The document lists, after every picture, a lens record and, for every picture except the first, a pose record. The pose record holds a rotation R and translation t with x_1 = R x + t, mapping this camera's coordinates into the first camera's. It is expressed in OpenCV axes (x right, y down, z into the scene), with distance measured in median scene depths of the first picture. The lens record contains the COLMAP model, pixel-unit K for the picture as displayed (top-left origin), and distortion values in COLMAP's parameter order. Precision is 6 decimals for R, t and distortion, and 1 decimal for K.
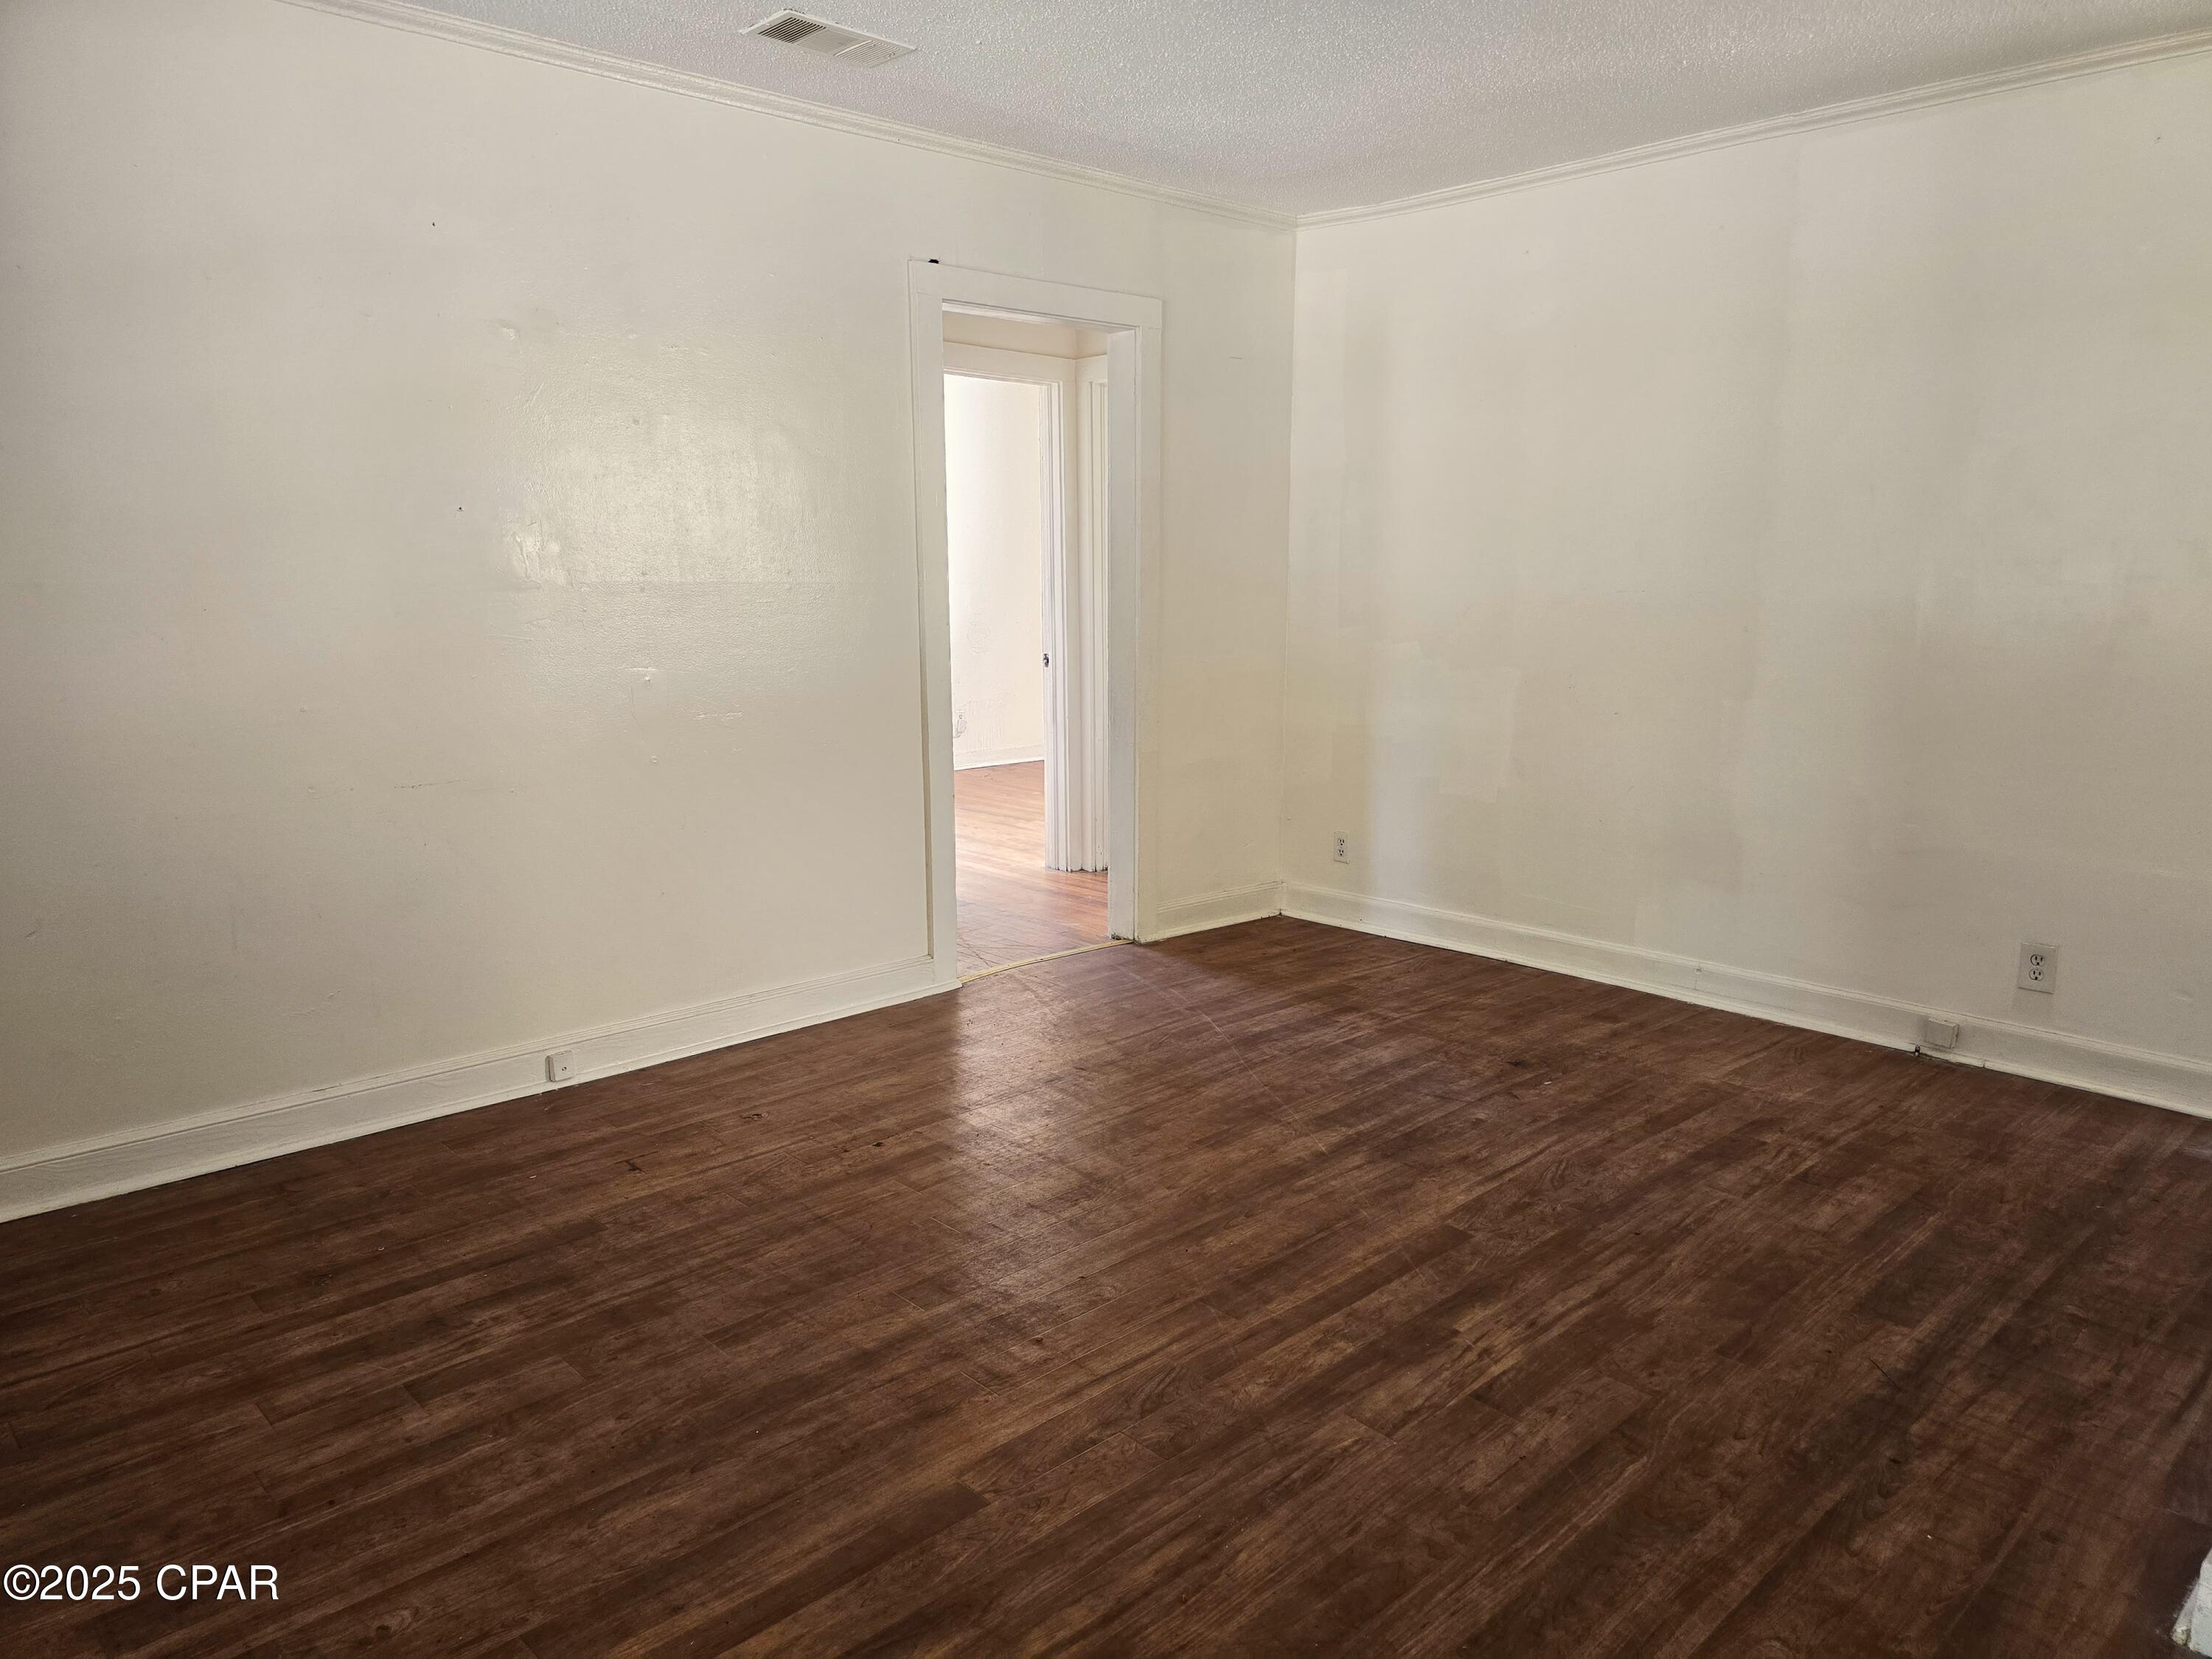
lens RADIAL K [[1489.0, 0, 1107.2], [0, 1489.0, 831.9], [0, 0, 1]] dist [0.041171, -0.029798]
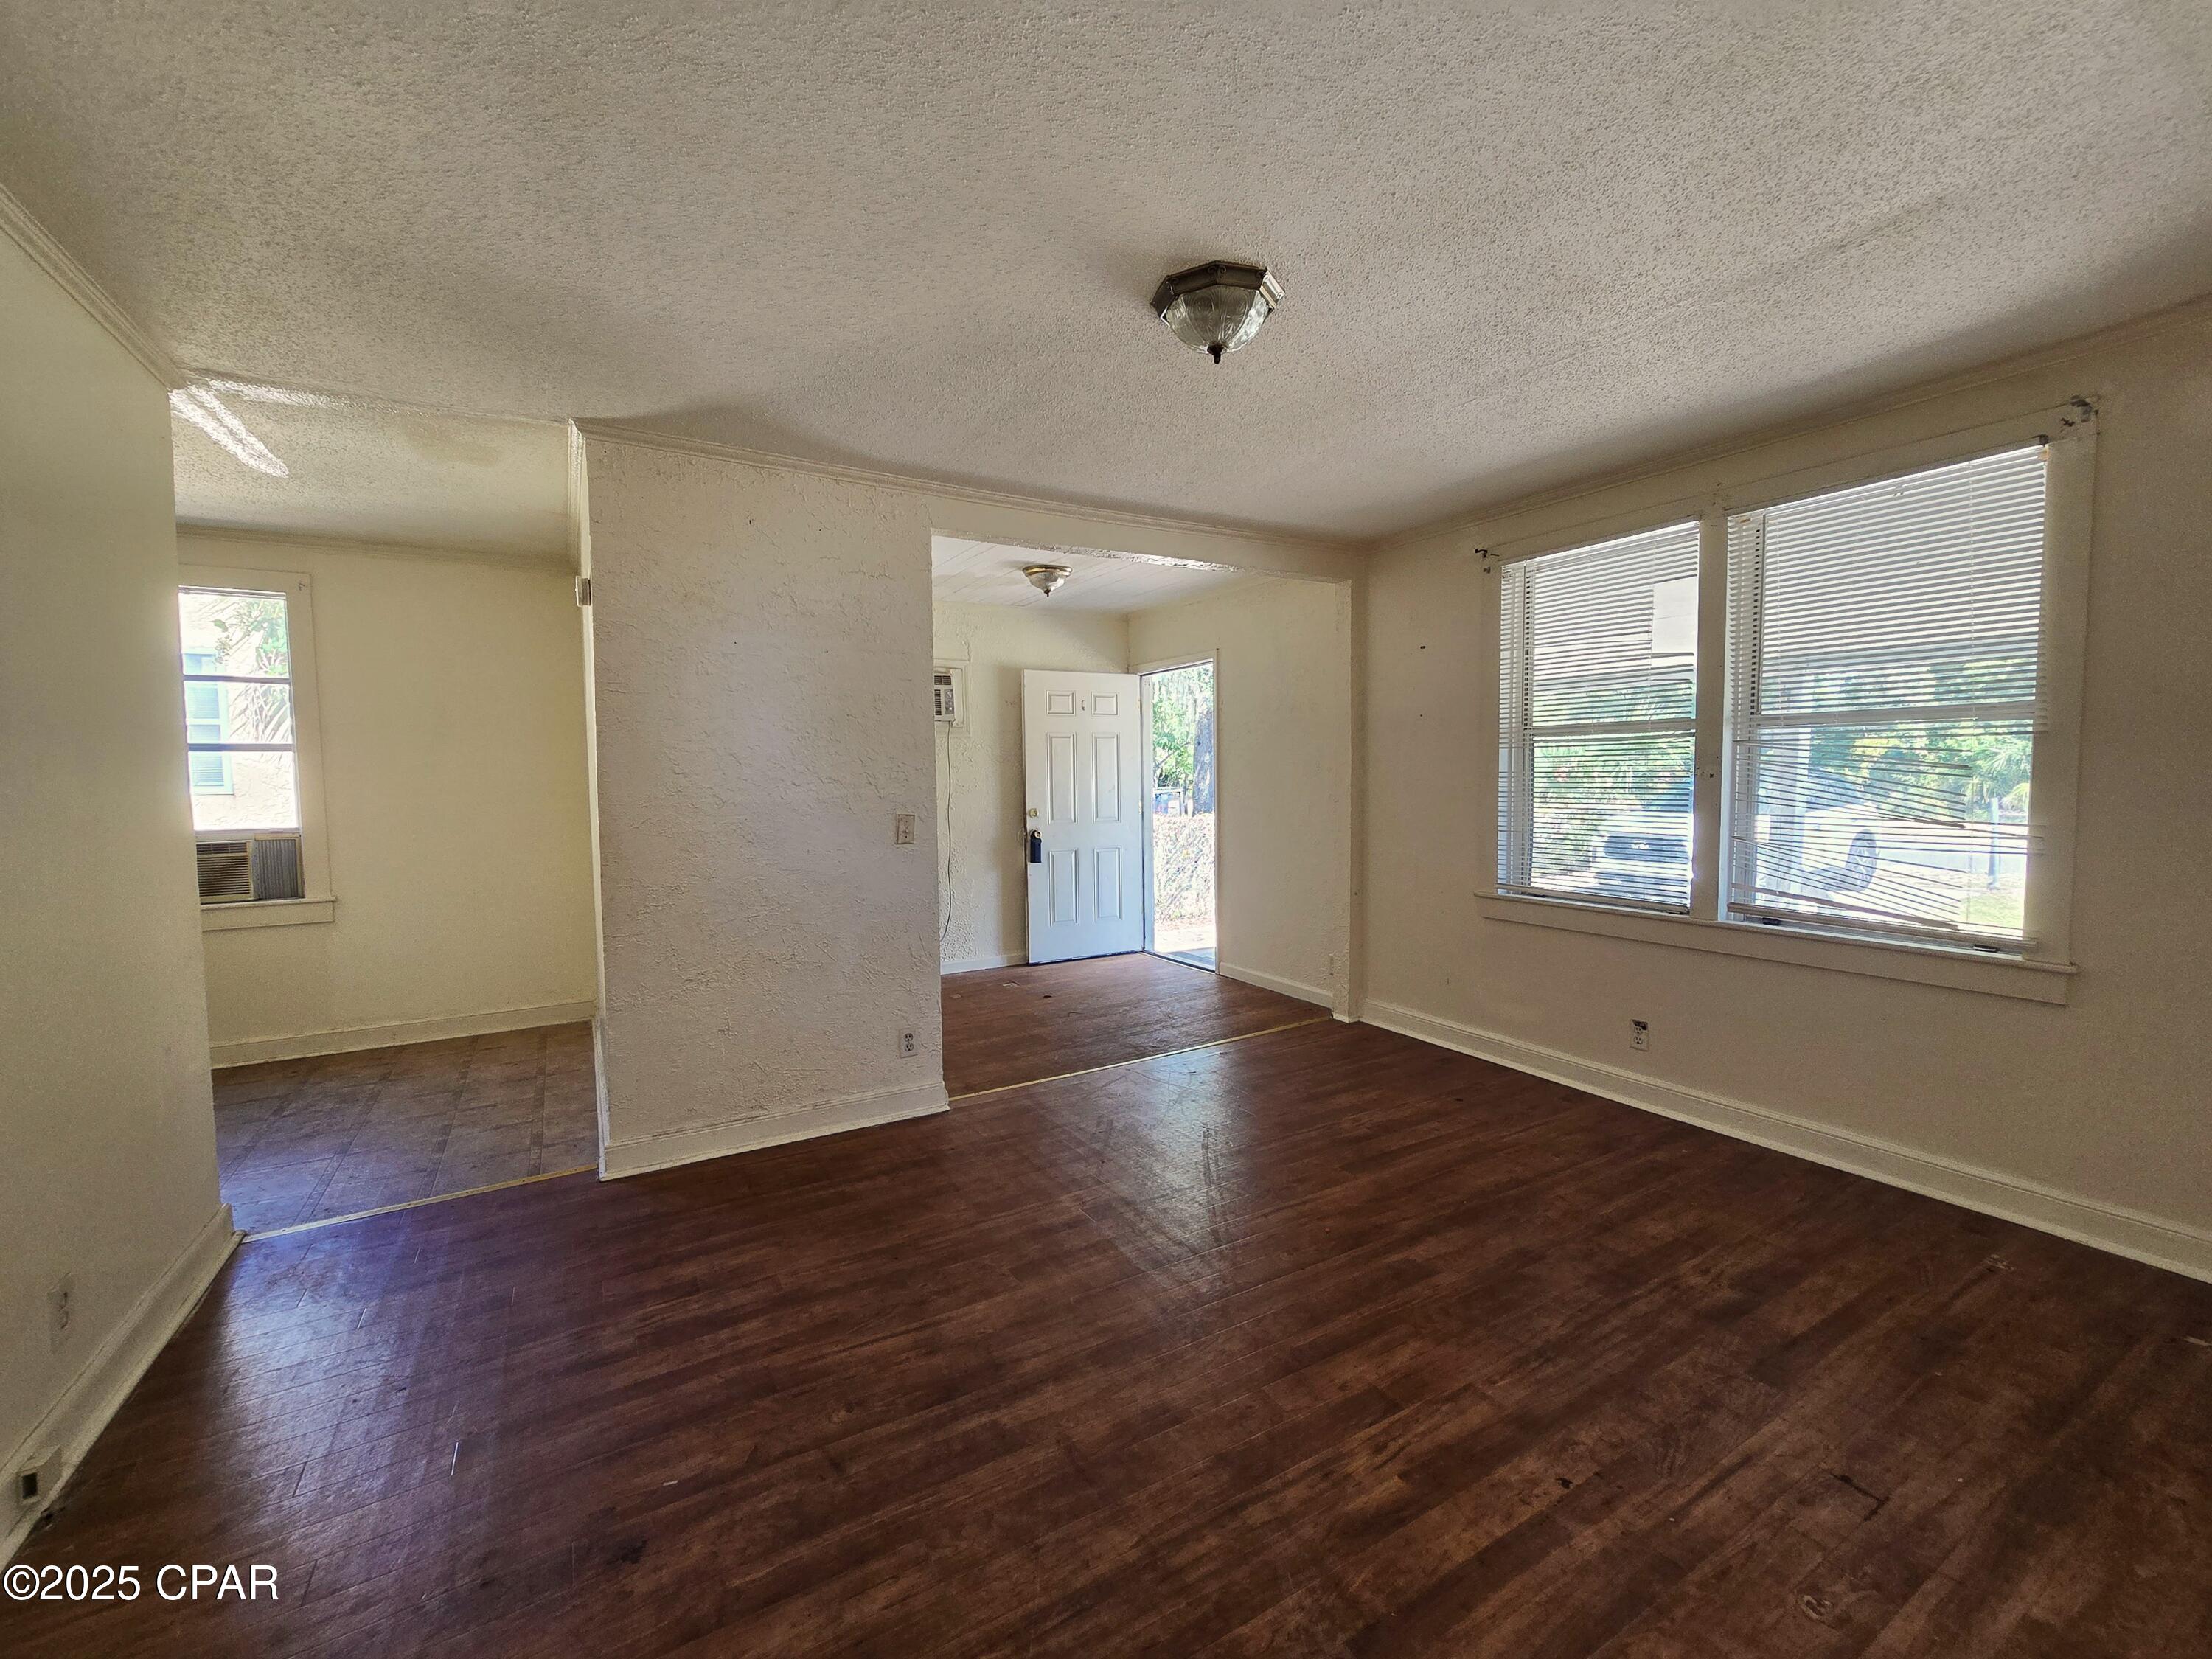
lens RADIAL K [[901.8, 0, 1103.5], [0, 901.8, 821.8], [0, 0, 1]] dist [-0.001093, -0.000056]
pose [[-0.977491, 0.000022, 0.210977, -0.011586], [0.049807, 0.971758, 0.230662, -0.292711], [-0.205013, 0.235978, -0.949886, 1.567803]]
